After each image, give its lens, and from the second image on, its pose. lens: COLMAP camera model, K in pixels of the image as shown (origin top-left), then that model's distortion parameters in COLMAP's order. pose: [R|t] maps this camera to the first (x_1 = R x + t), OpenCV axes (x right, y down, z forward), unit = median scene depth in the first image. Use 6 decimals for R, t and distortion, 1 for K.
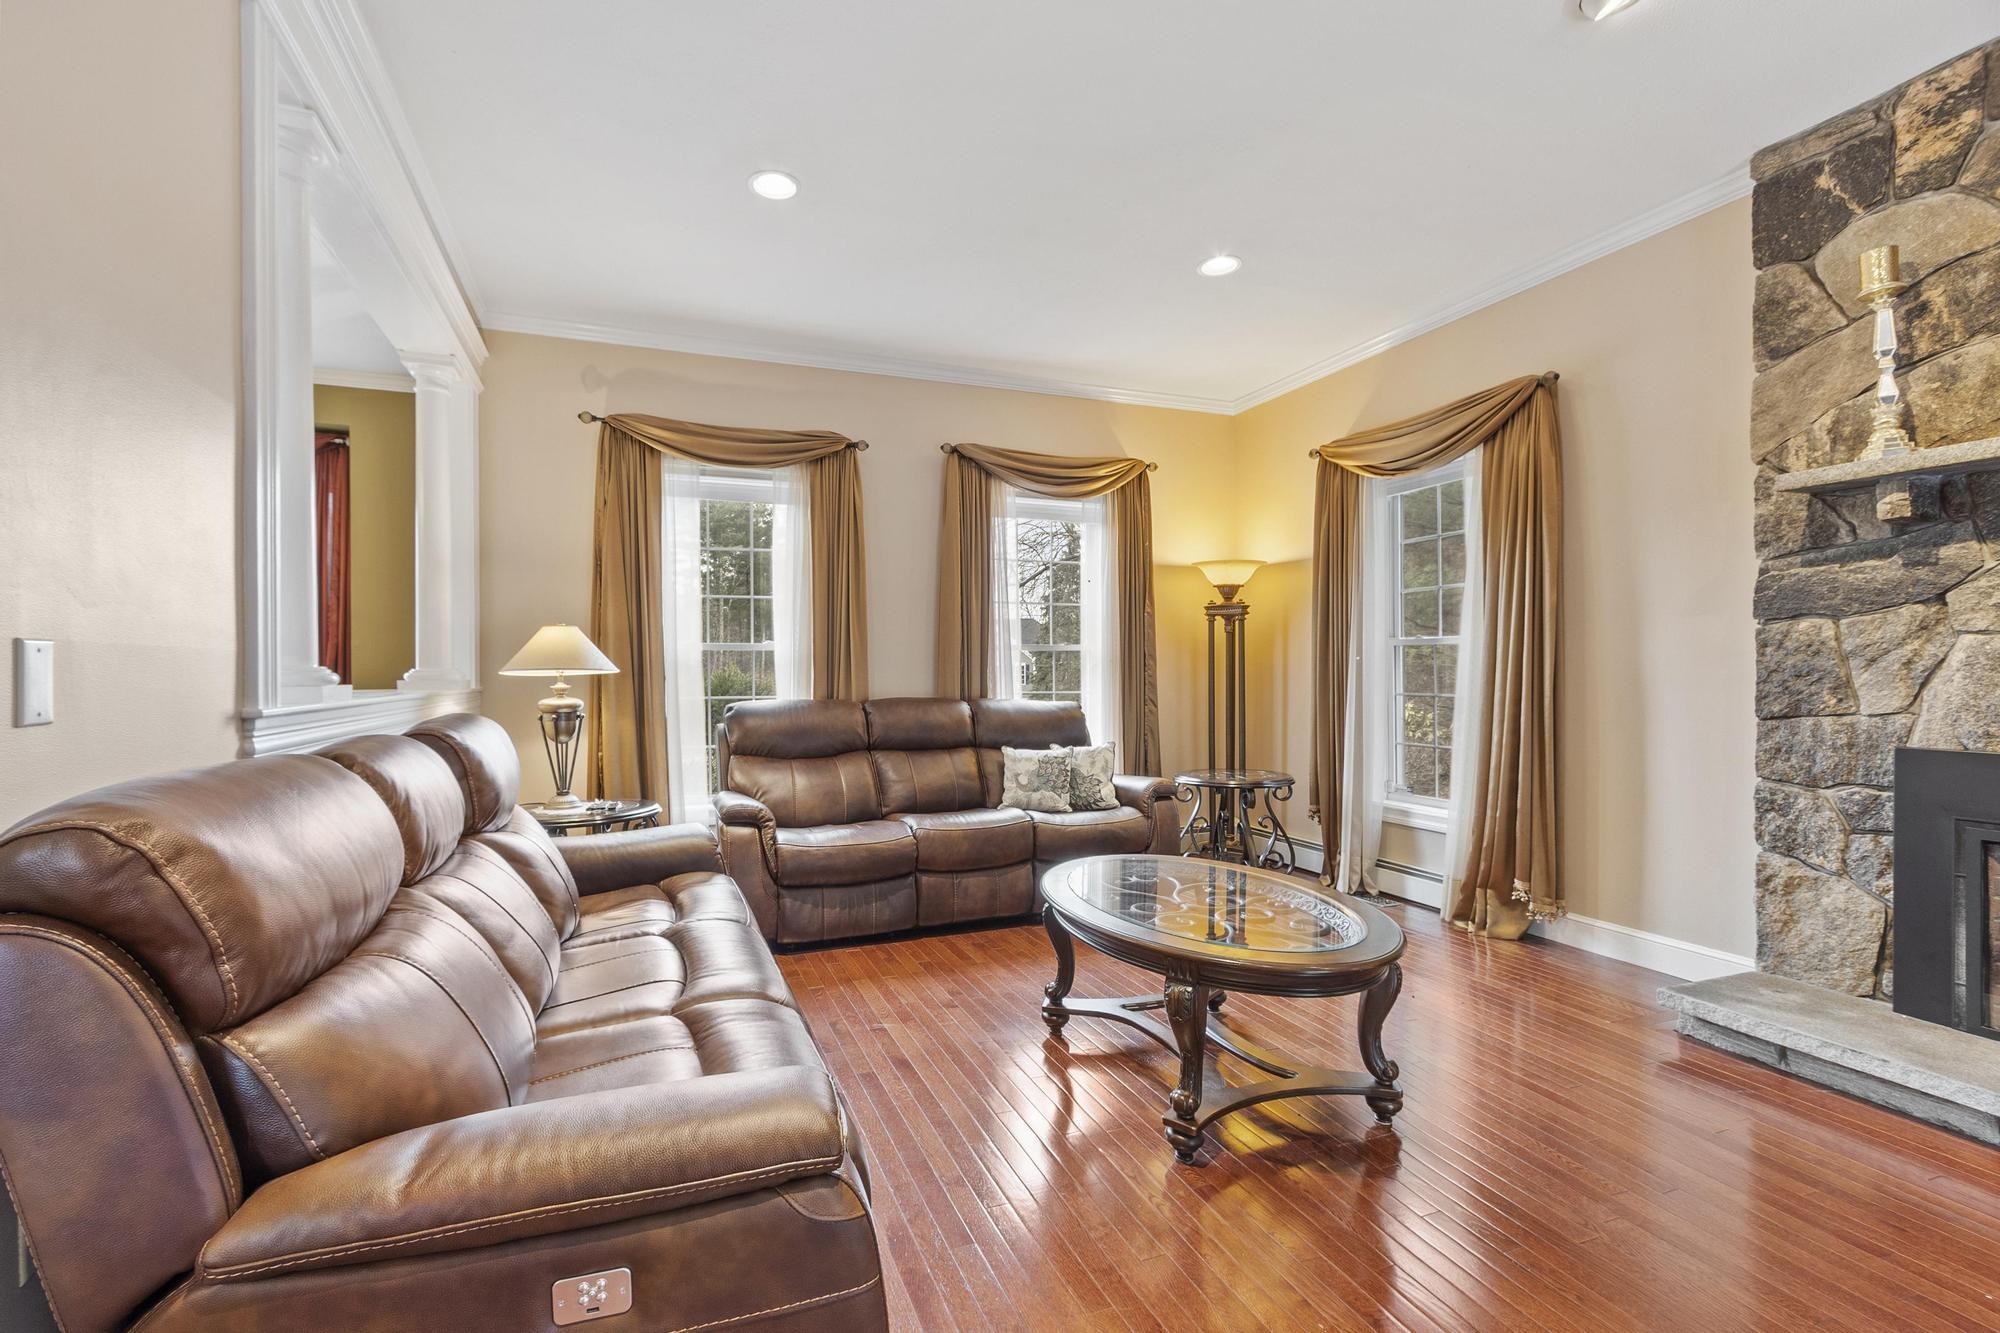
lens RADIAL K [[889.6, 0, 900.8], [0, 889.6, 670.8], [0, 0, 1]] dist [-0.005086, 0.001774]
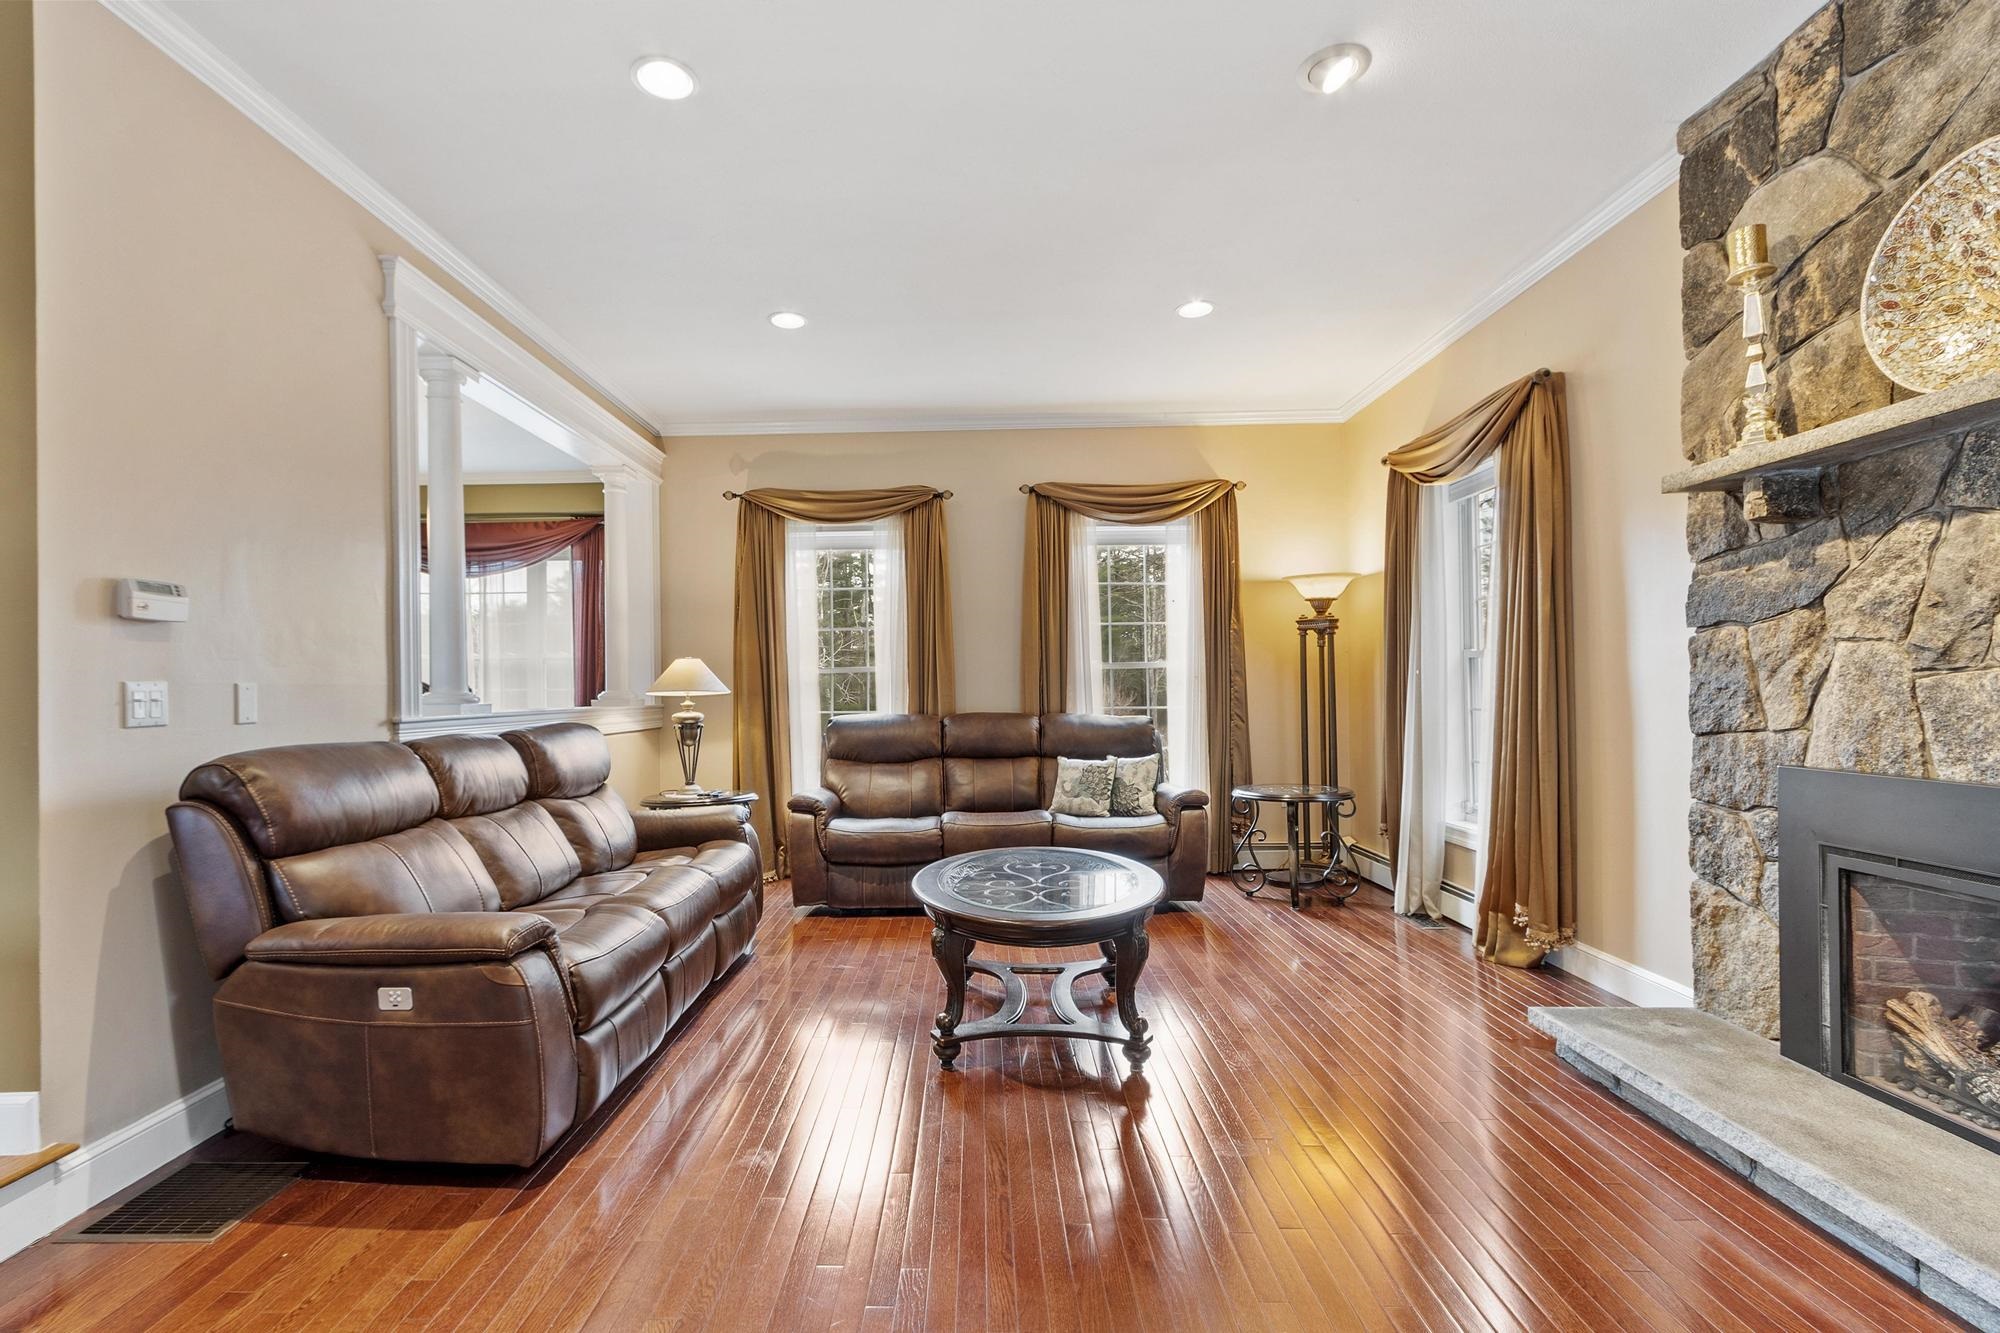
lens RADIAL K [[889.6, 0, 885.3], [0, 889.6, 681.4], [0, 0, 1]] dist [-0.005086, 0.001774]
pose [[0.925512, -0.012840, -0.378501, 0.540849], [0.010782, 0.999913, -0.007557, -0.003782], [0.378565, 0.002913, 0.925570, -0.176140]]
